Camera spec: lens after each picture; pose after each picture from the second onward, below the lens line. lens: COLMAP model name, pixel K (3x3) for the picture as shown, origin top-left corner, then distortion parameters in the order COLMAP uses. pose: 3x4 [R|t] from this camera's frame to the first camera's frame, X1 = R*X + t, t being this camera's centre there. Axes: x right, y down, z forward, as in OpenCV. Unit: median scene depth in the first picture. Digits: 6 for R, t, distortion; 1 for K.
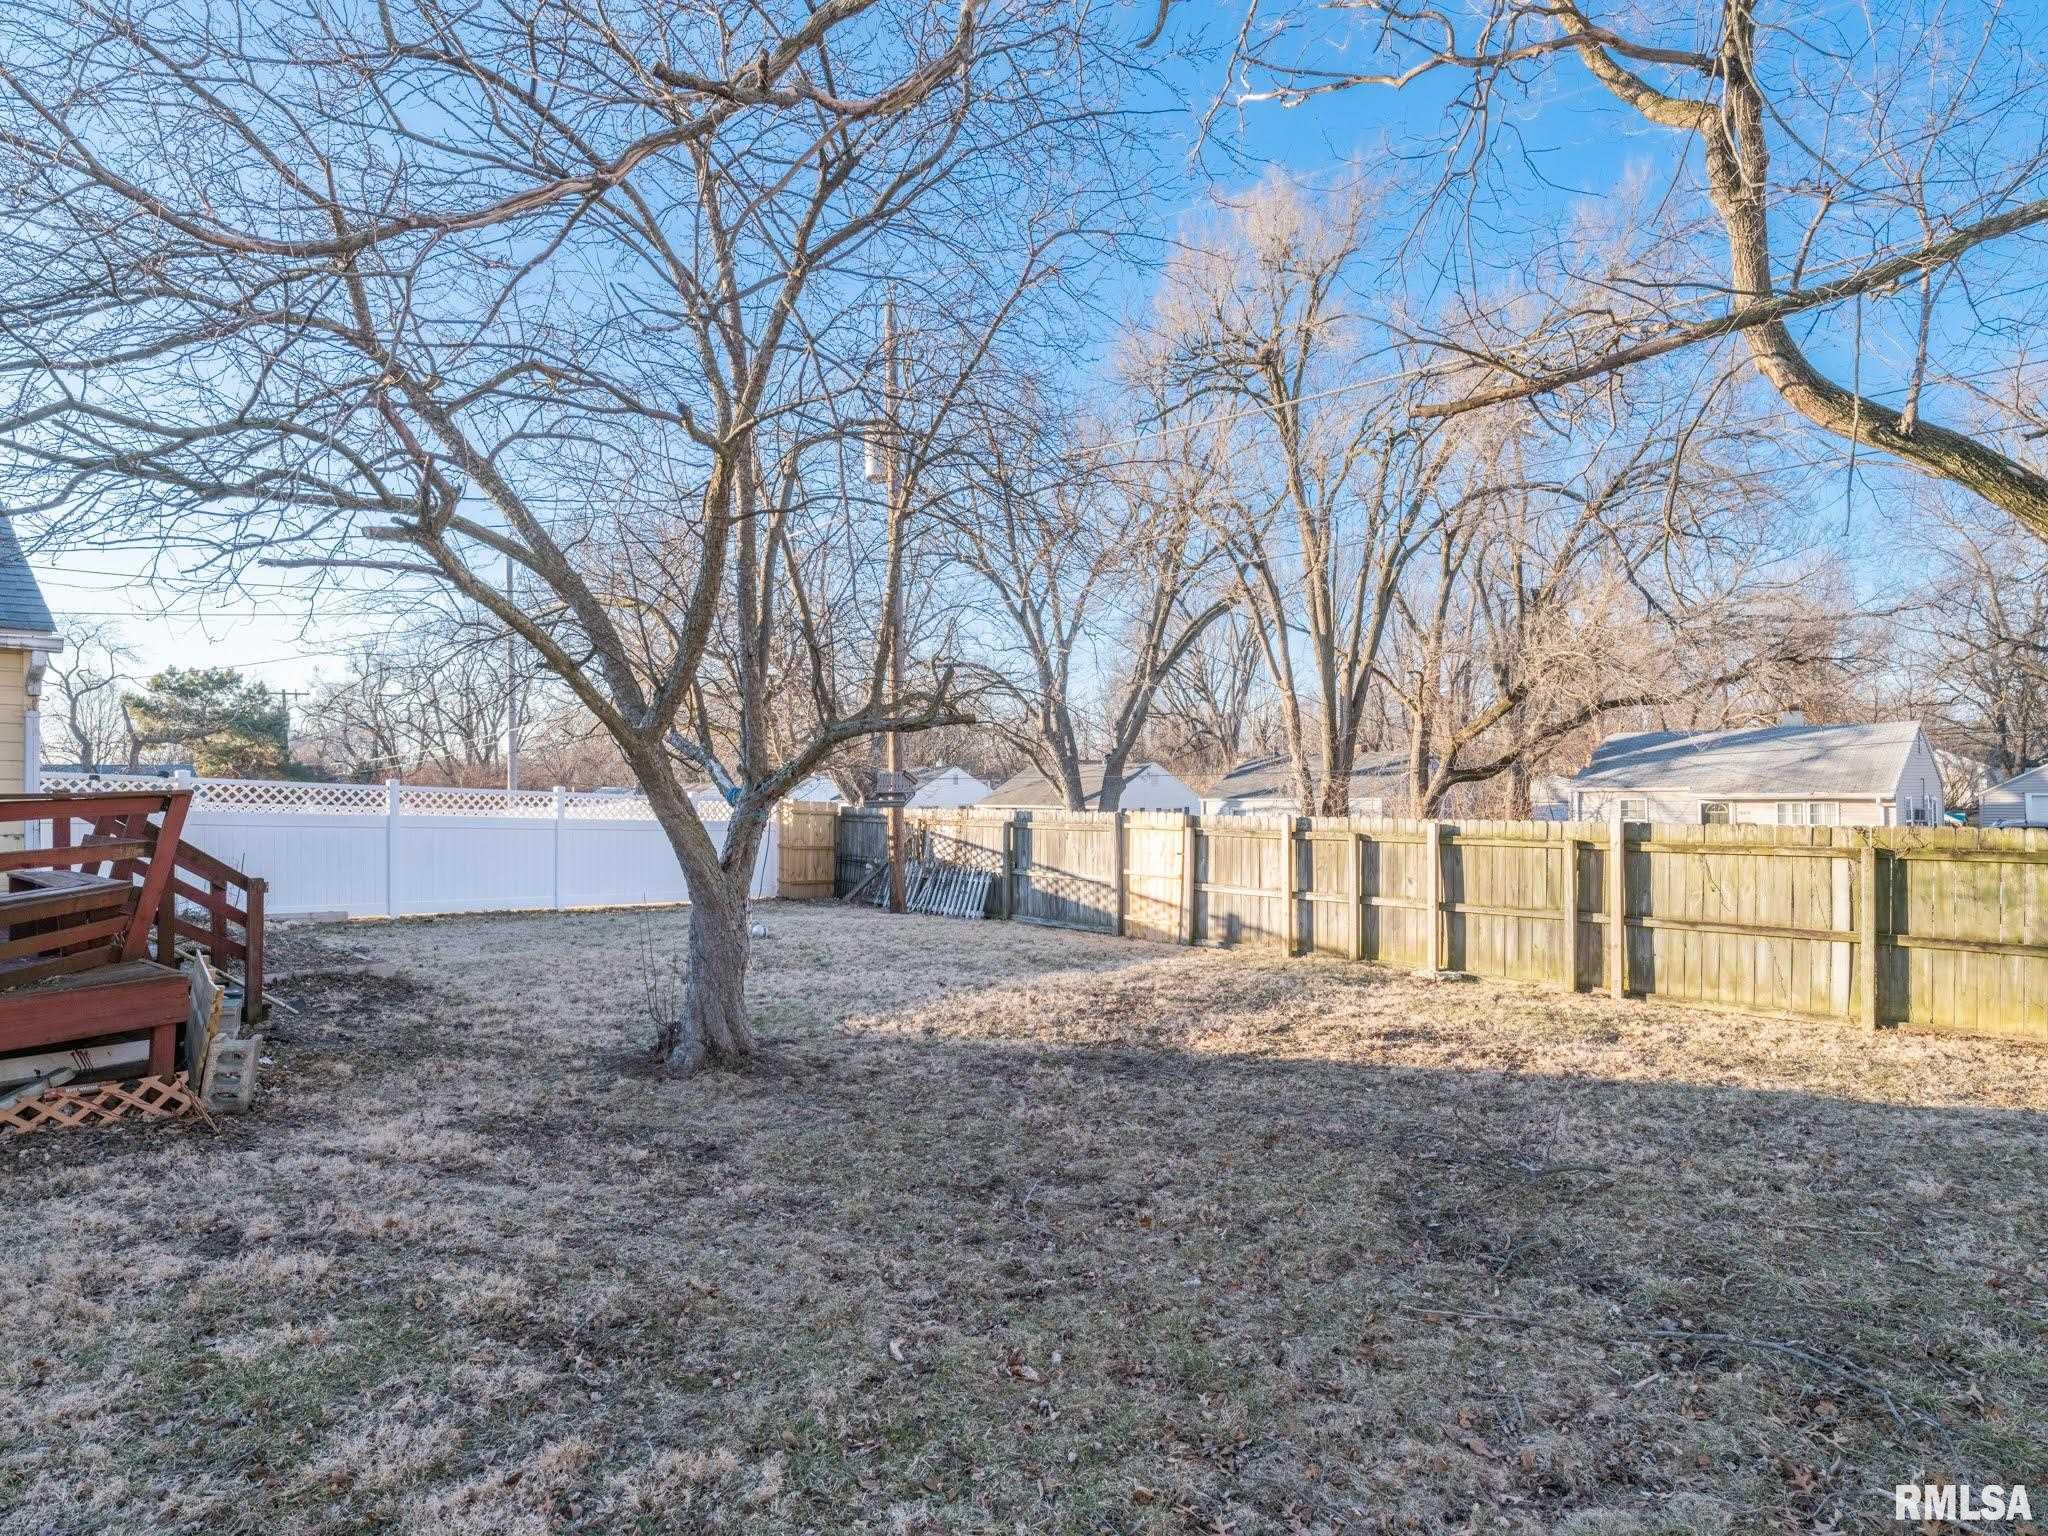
lens RADIAL K [[1105.6, 0, 1034.0], [0, 1105.6, 786.1], [0, 0, 1]] dist [0.006554, -0.003401]
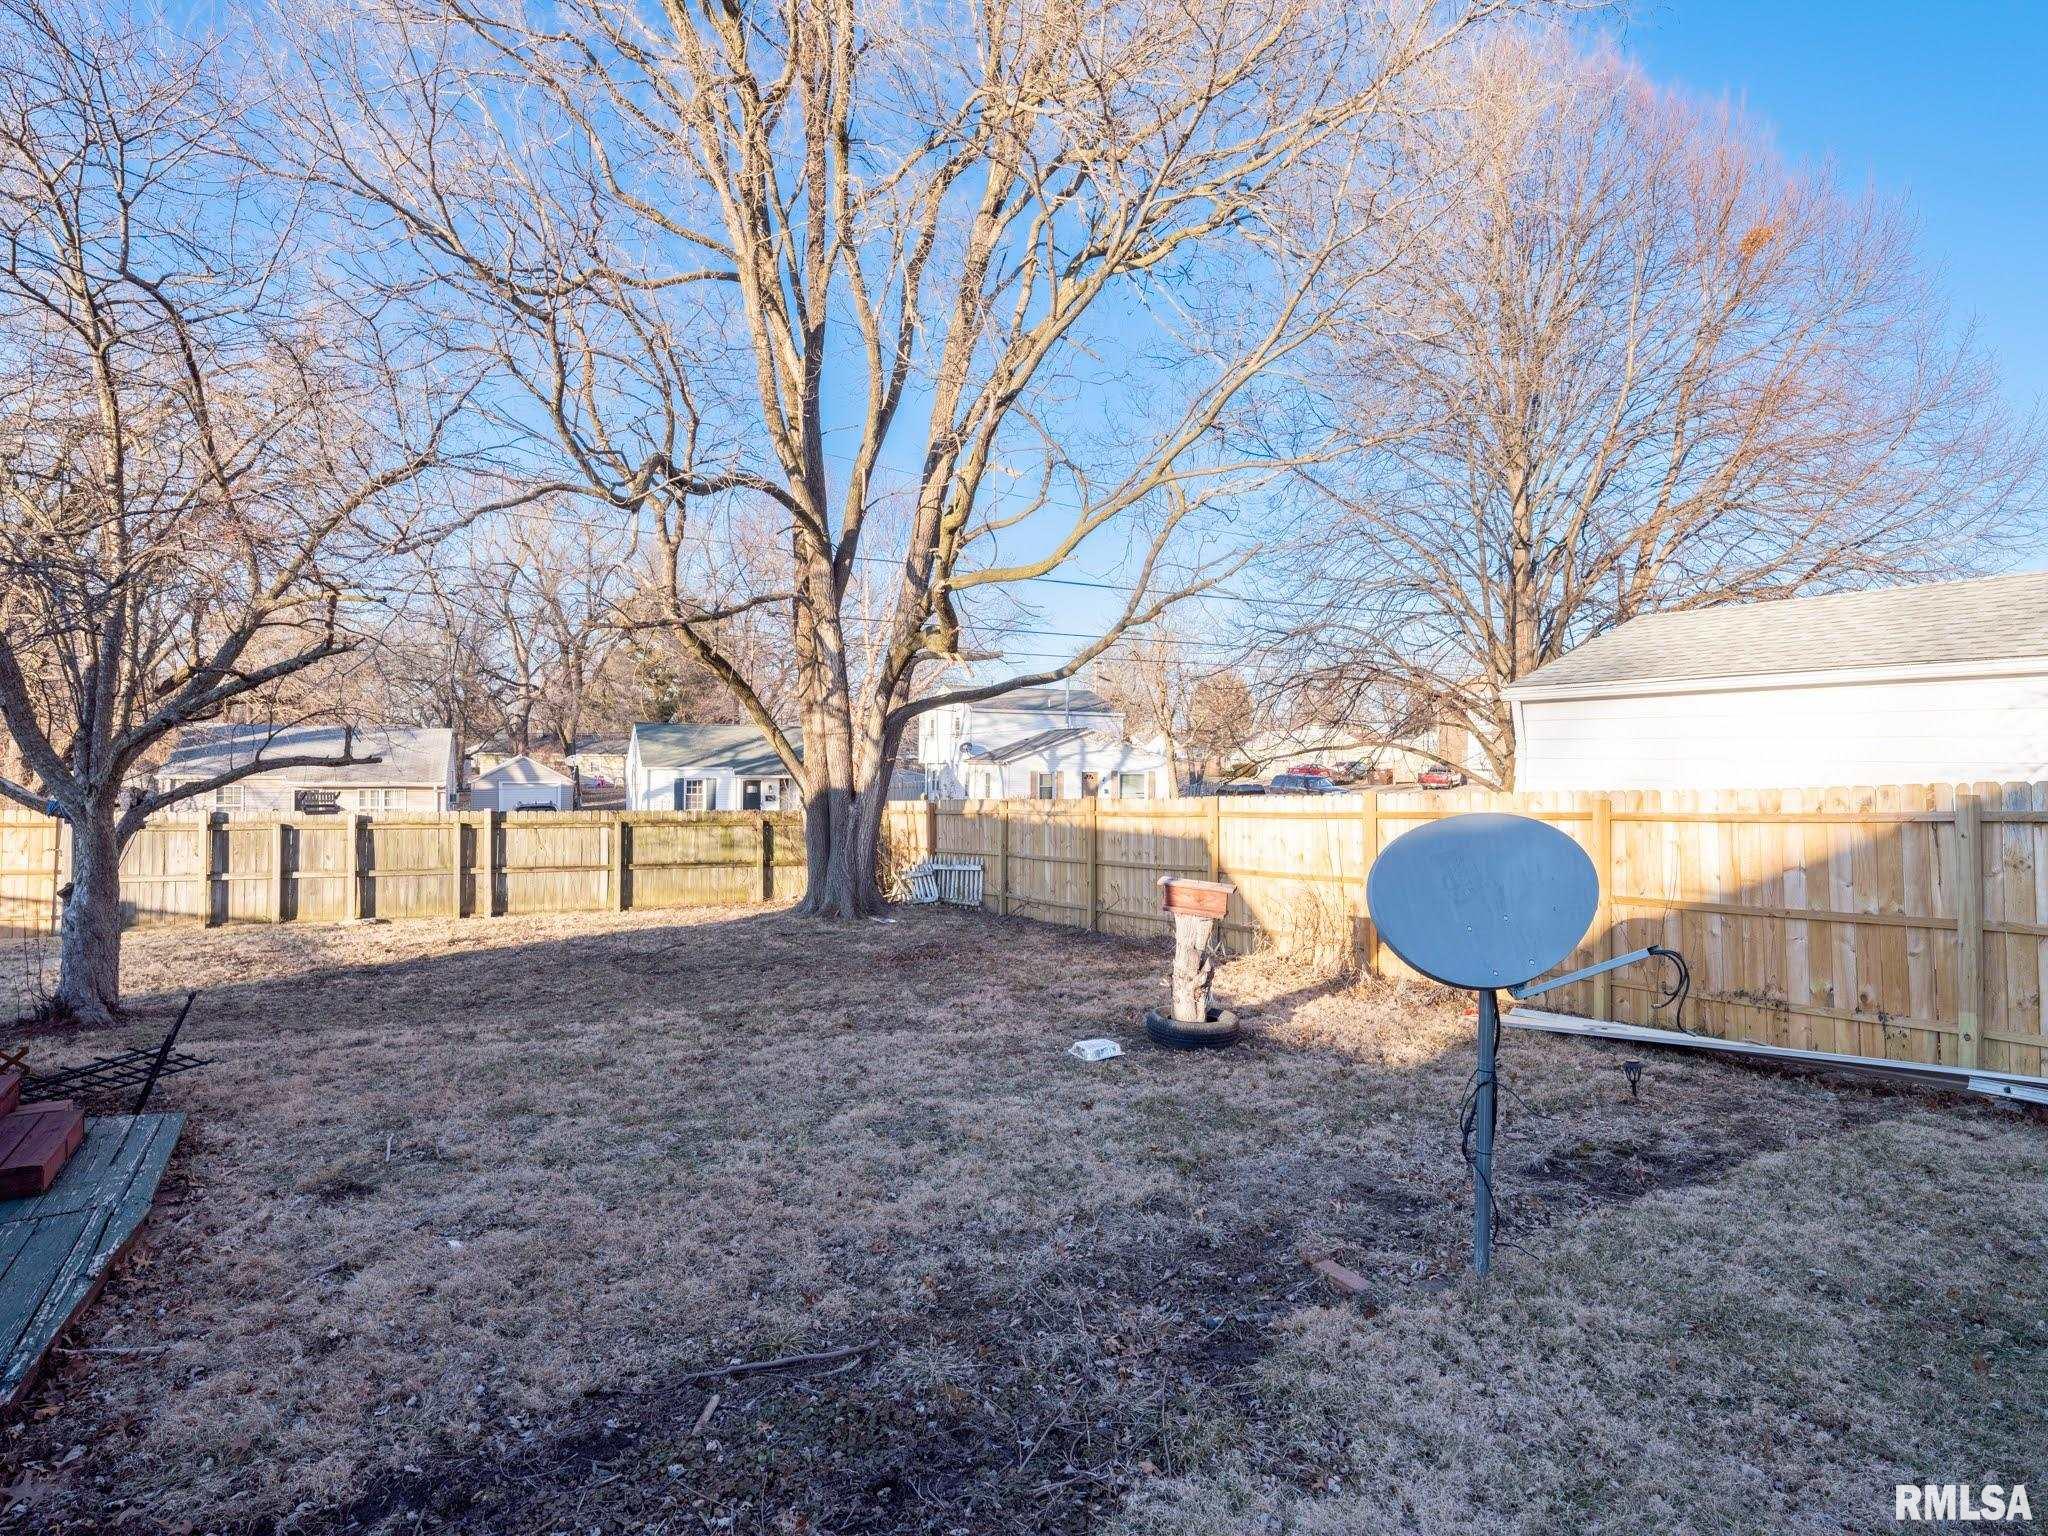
lens RADIAL K [[1105.6, 0, 1033.4], [0, 1105.6, 783.8], [0, 0, 1]] dist [0.006554, -0.003401]
pose [[0.291265, 0.000425, 0.956642, -0.613833], [-0.018189, 0.999822, 0.005093, -0.023741], [-0.956470, -0.018884, 0.291220, -0.191611]]
